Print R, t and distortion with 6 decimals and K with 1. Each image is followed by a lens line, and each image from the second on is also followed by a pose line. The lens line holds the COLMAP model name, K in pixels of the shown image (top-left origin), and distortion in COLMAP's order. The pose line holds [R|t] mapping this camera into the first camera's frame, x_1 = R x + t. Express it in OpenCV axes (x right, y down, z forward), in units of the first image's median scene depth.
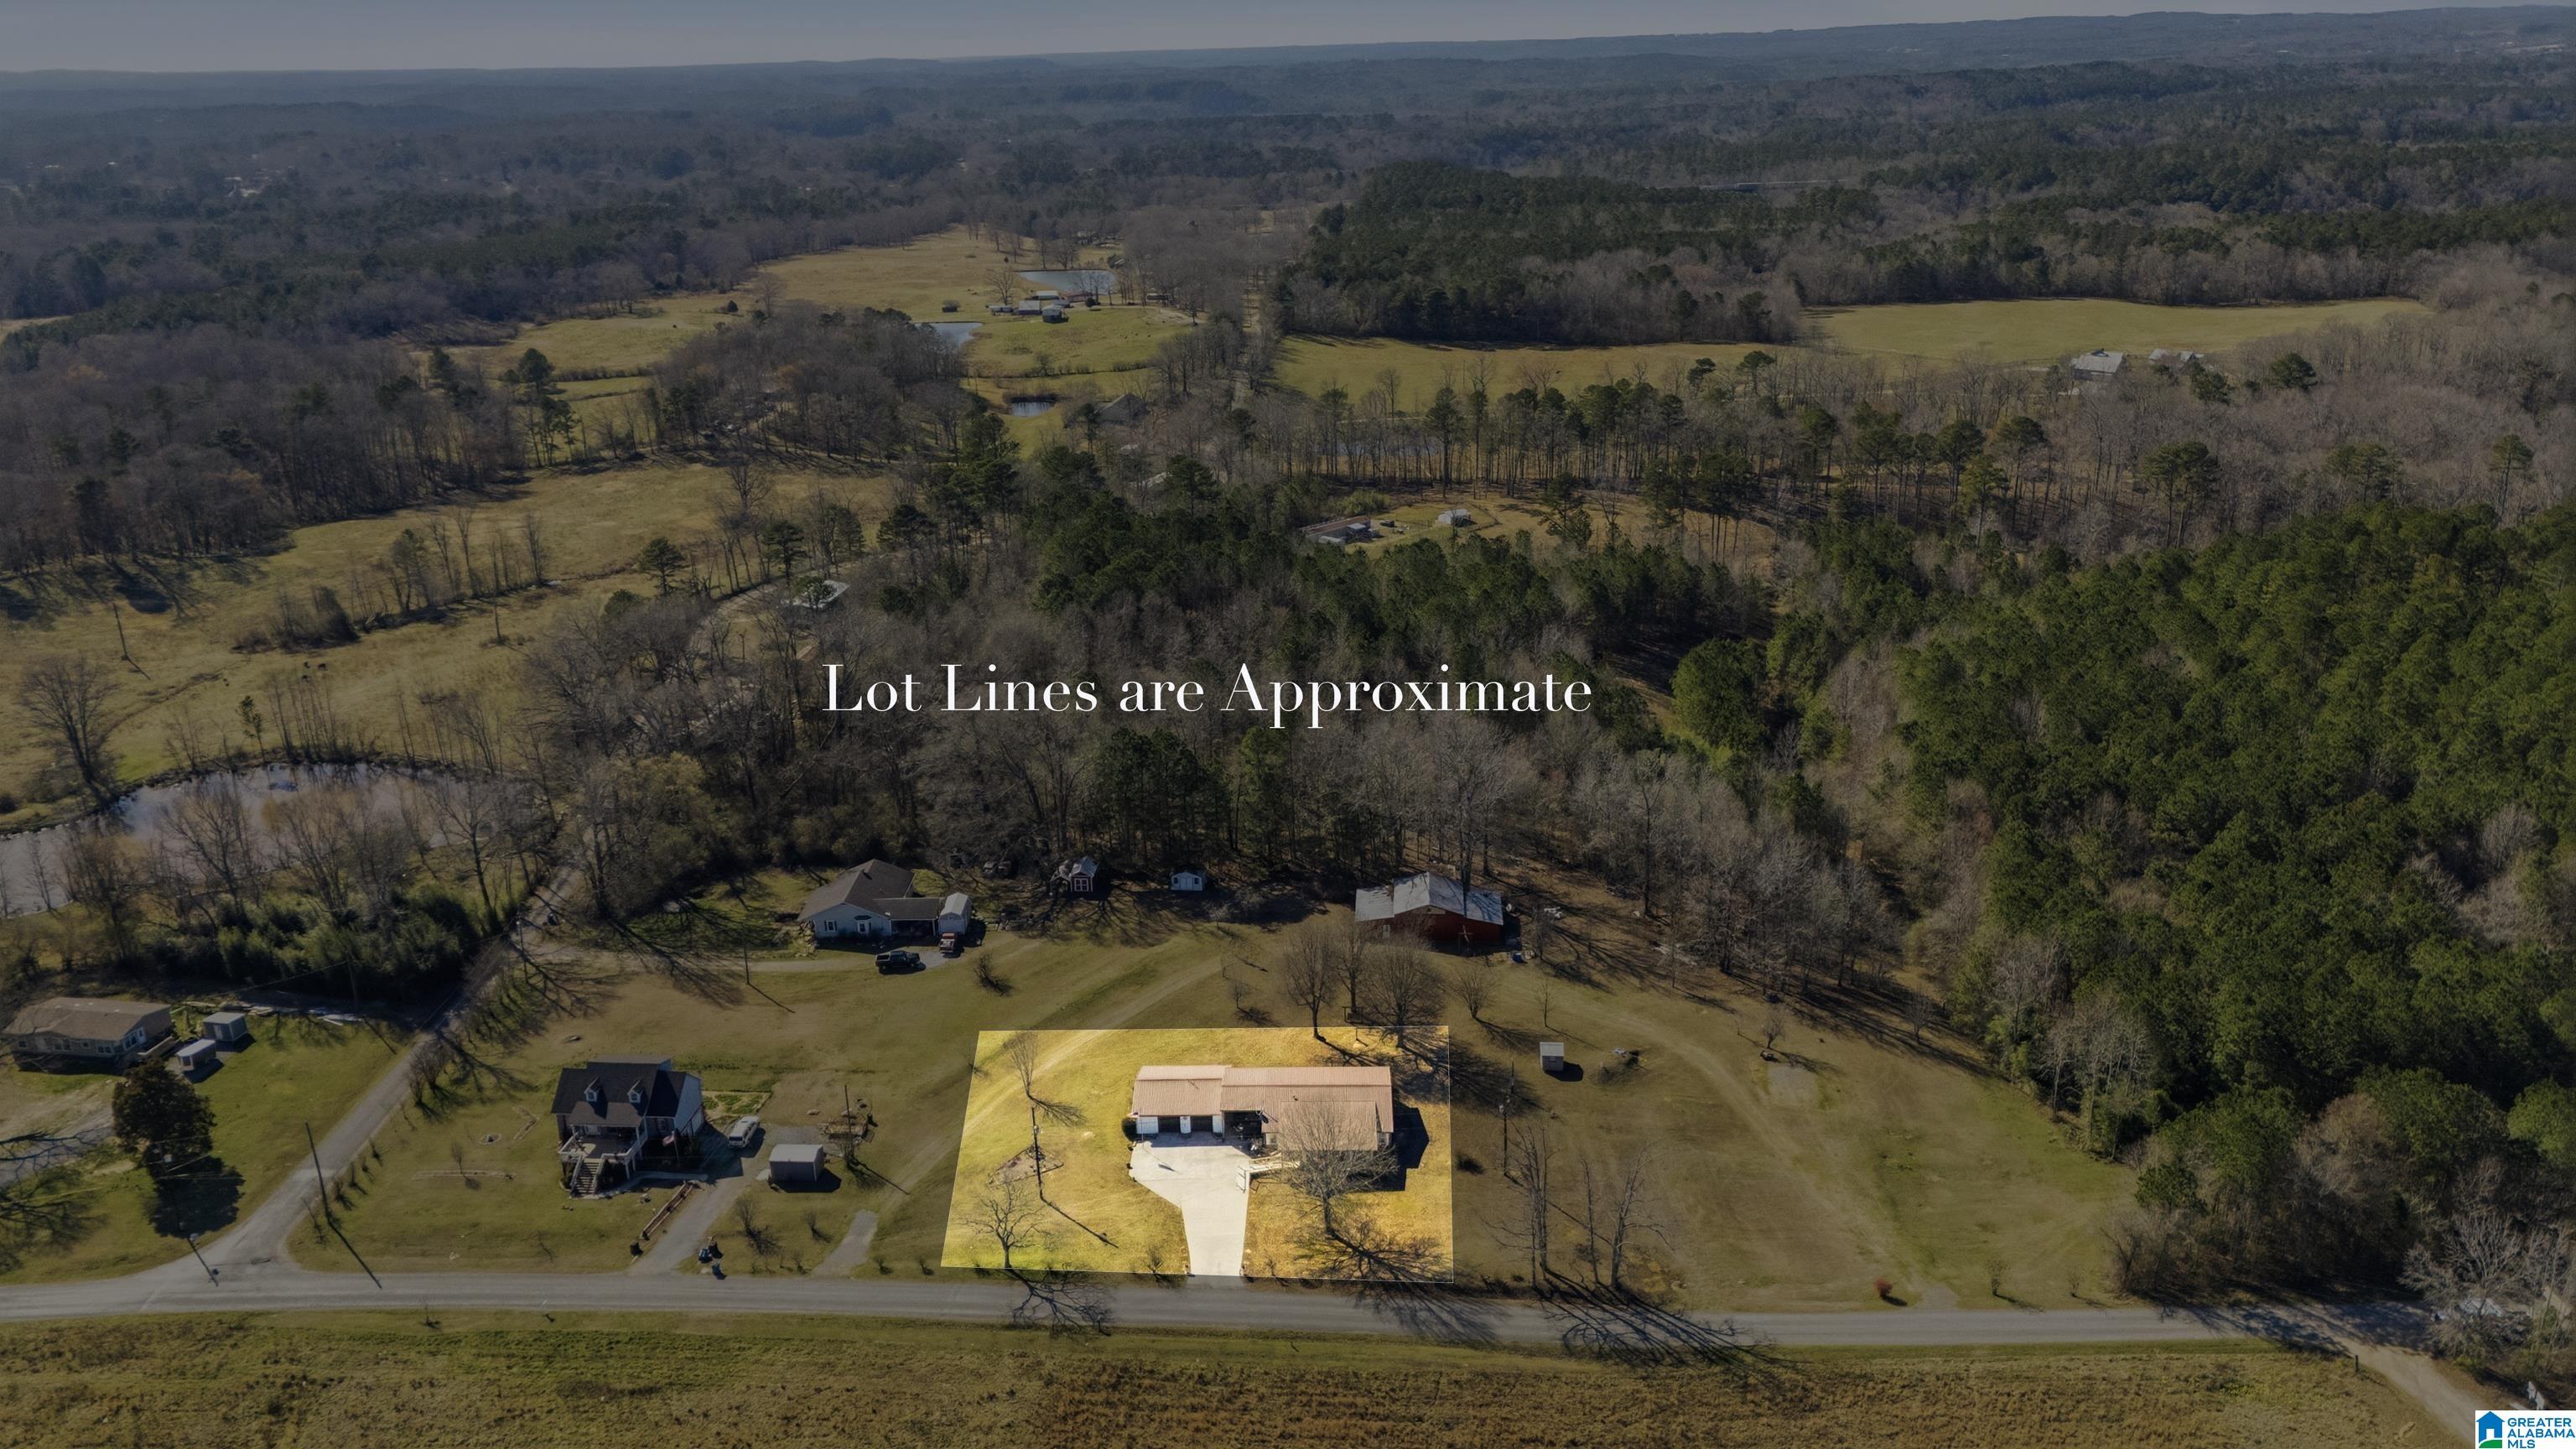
lens RADIAL K [[1904.3, 0, 1295.0], [0, 1904.3, 707.2], [0, 0, 1]] dist [0.101874, -0.095885]
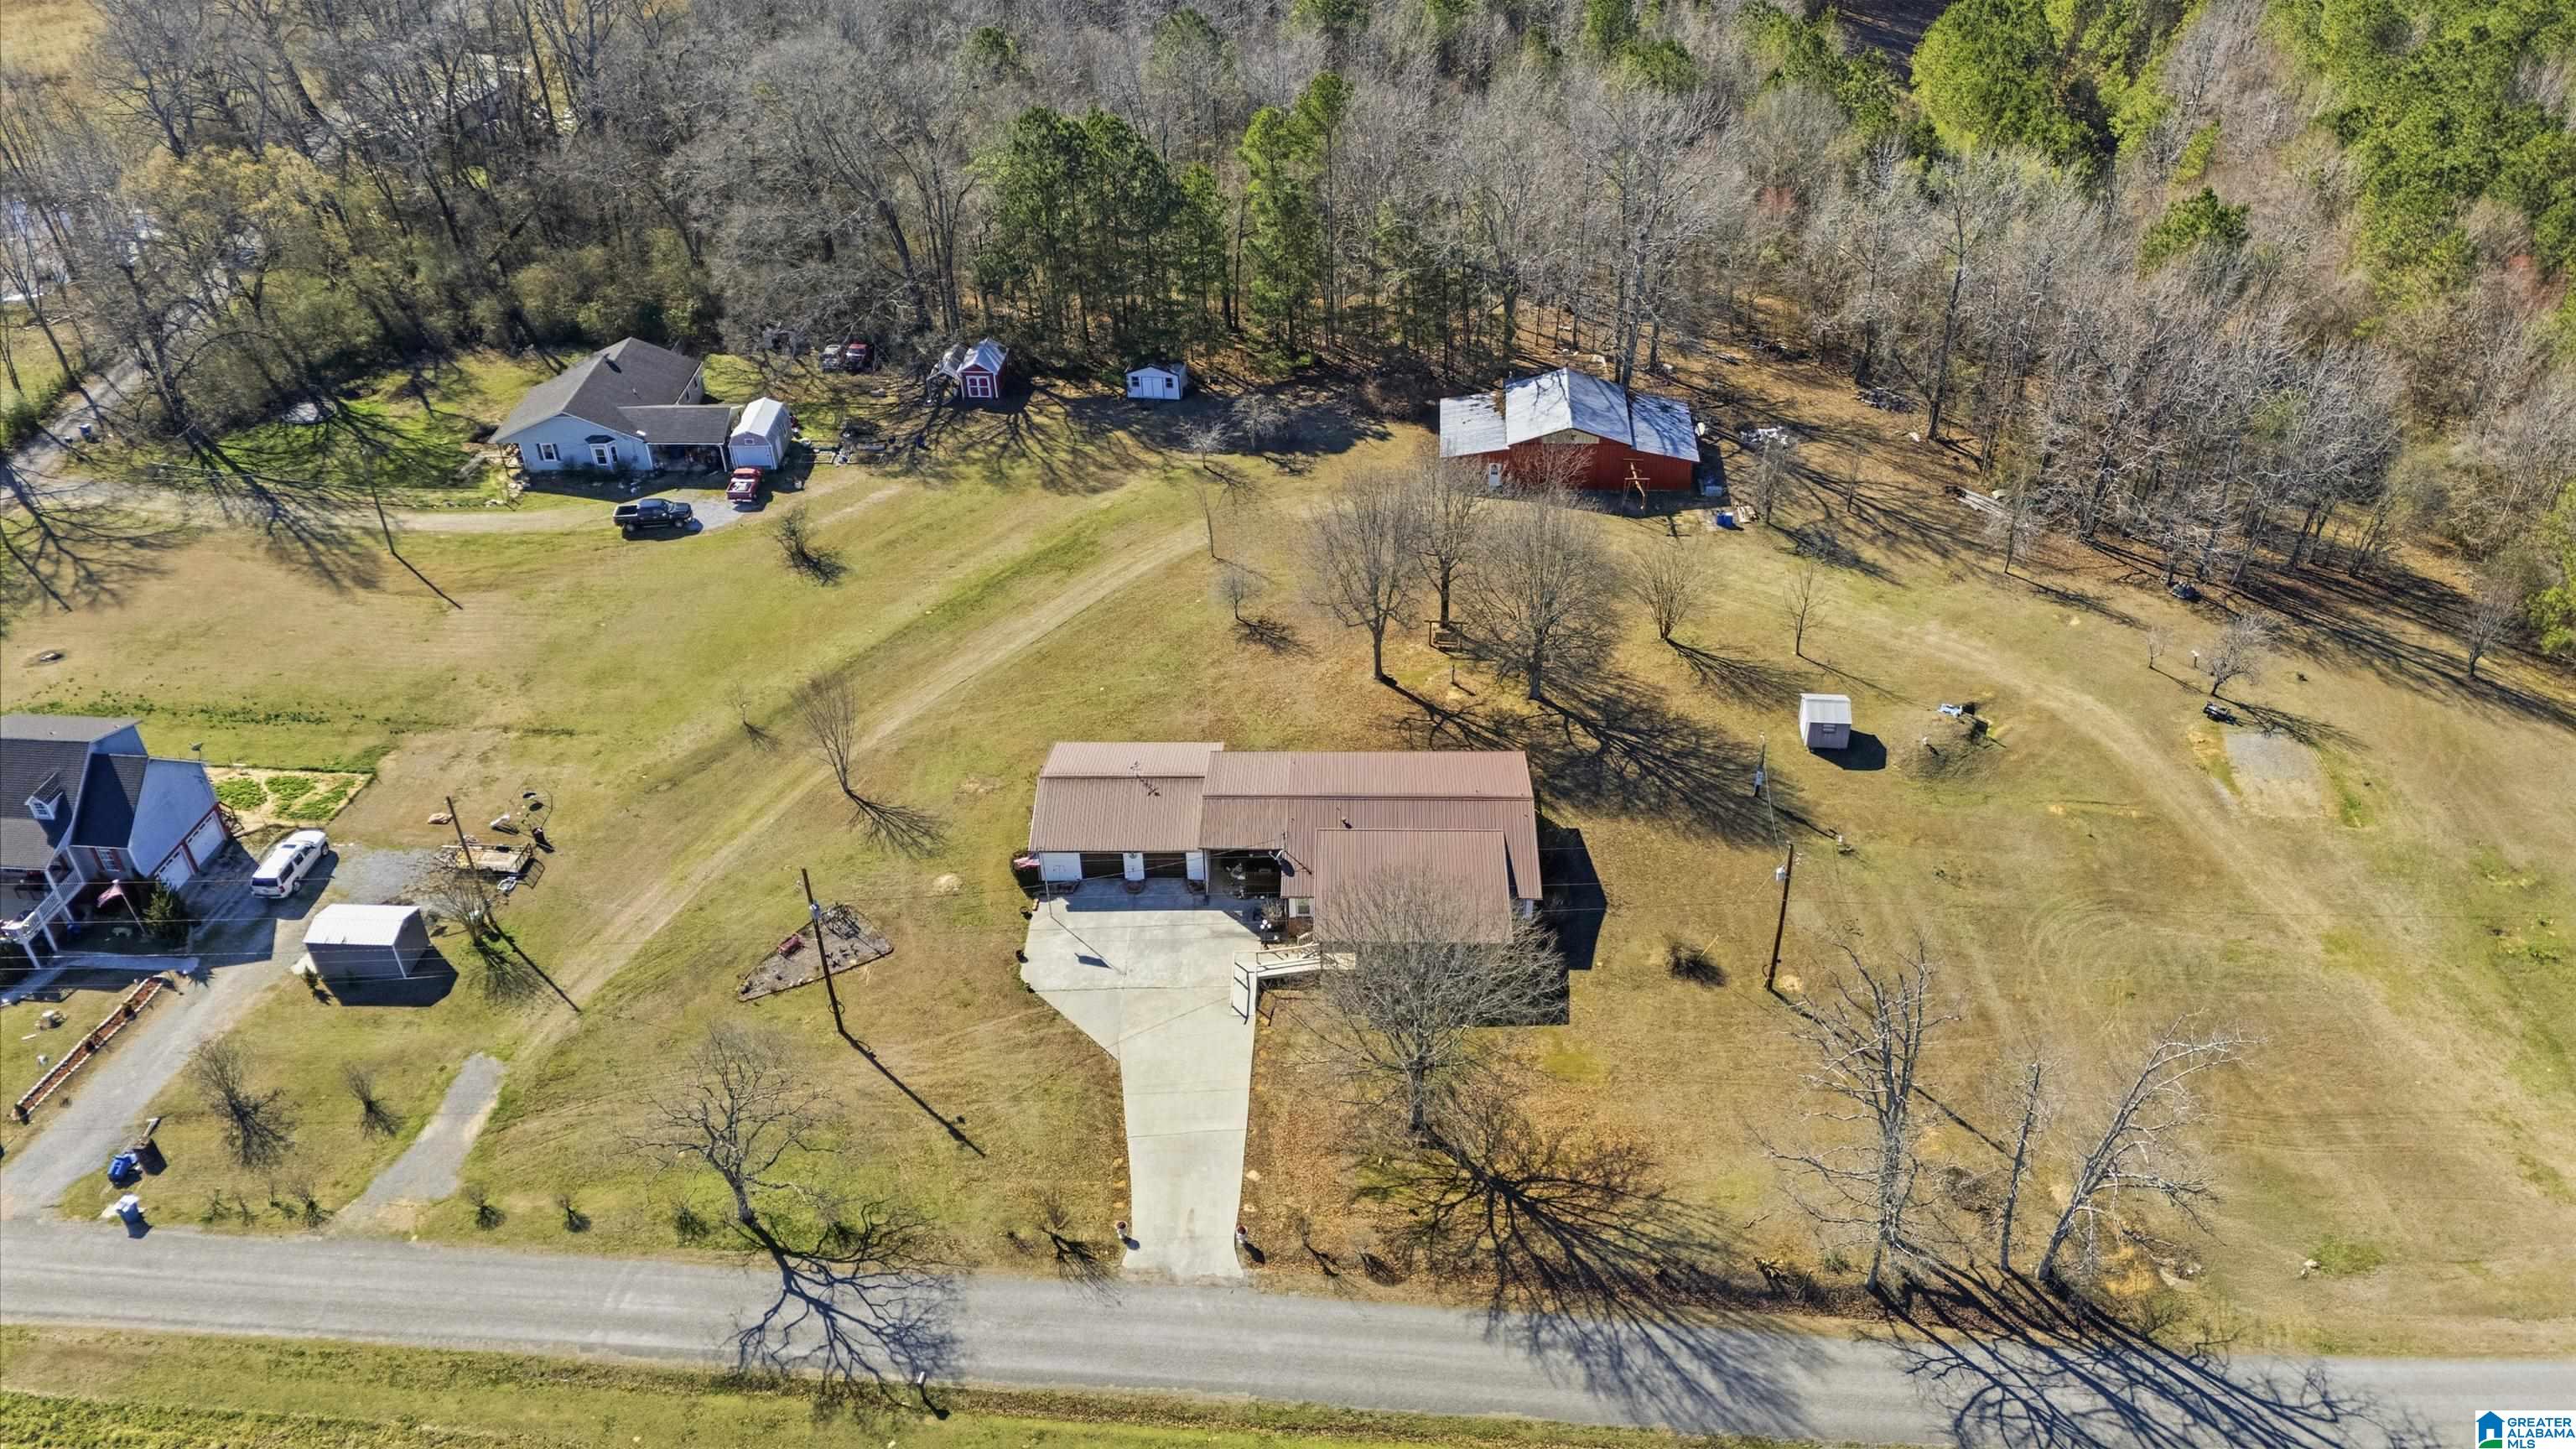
lens RADIAL K [[1904.3, 0, 1295.0], [0, 1904.3, 707.2], [0, 0, 1]] dist [0.101874, -0.095885]
pose [[0.999966, 0.004803, -0.006638, -0.009449], [-0.002862, 0.963869, 0.266363, 0.035523], [0.007678, -0.266335, 0.963850, 0.469032]]
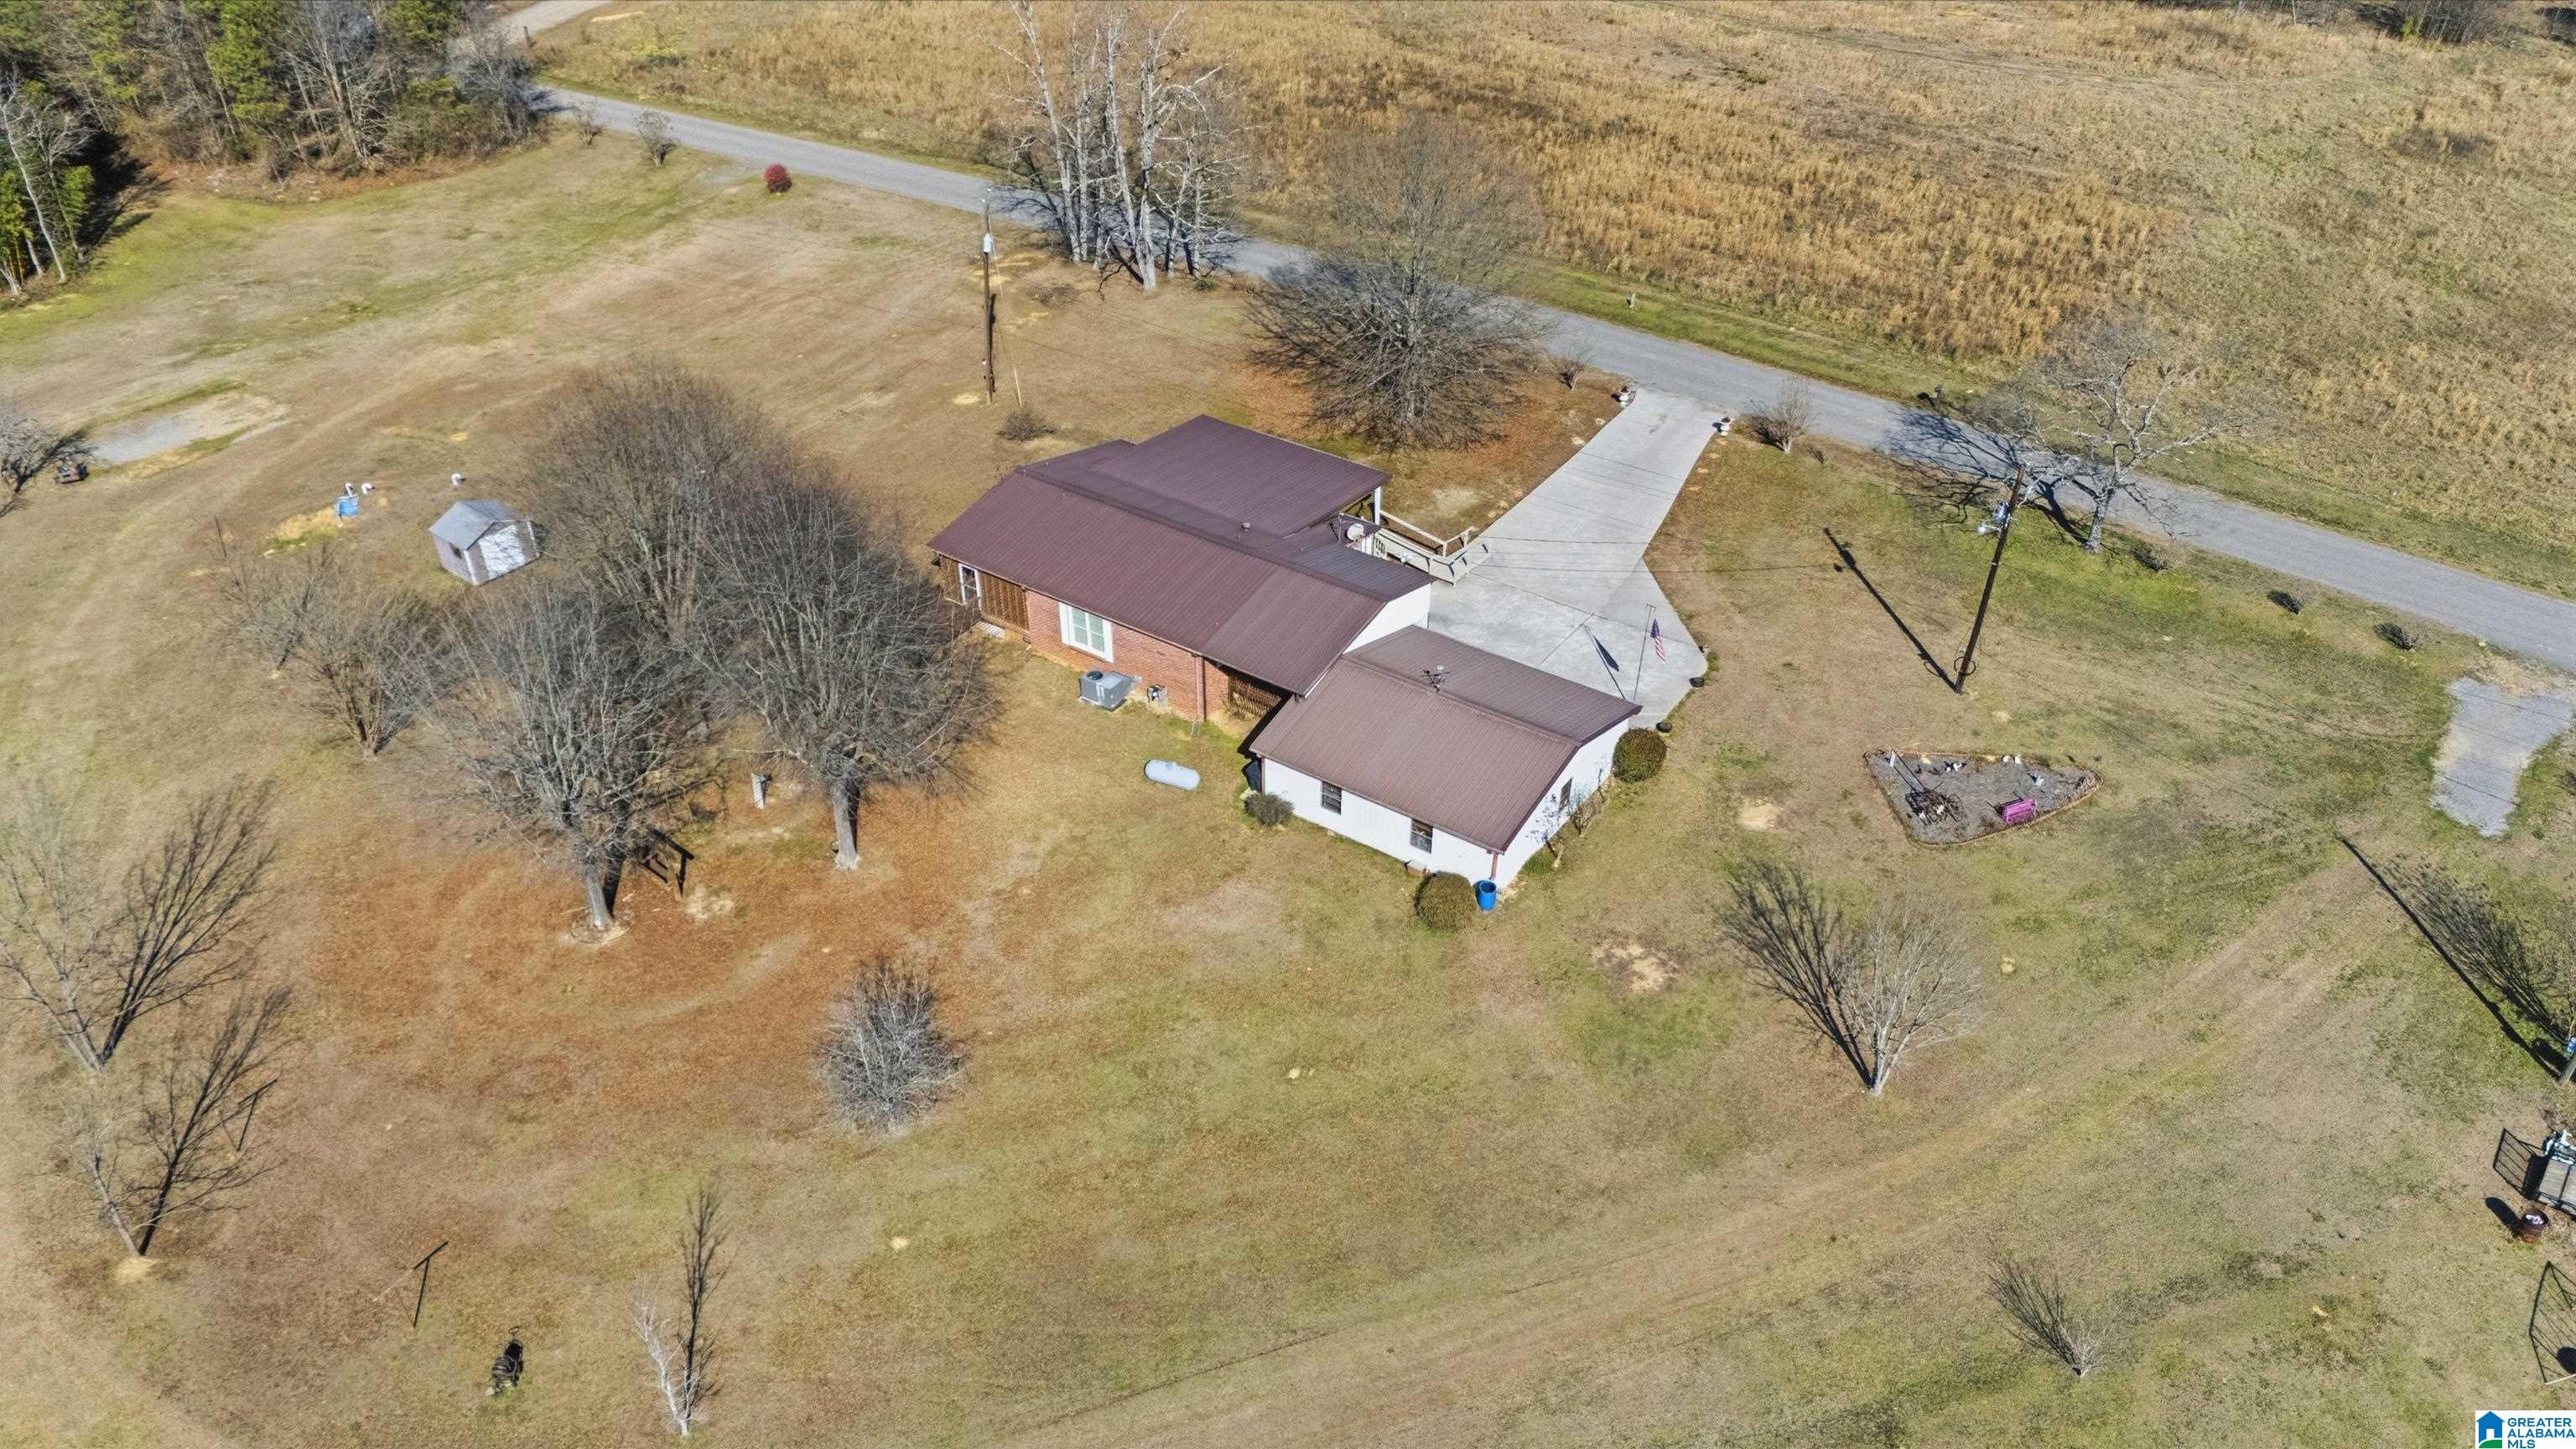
lens RADIAL K [[1874.4, 0, 1288.0], [0, 1874.4, 724.5], [0, 0, 1]] dist [0.054711, -0.000012]
pose [[-0.834371, -0.308918, 0.456503, -0.169181], [0.195450, 0.608567, 0.769055, -0.047577], [-0.515388, 0.730900, -0.447392, 1.078366]]
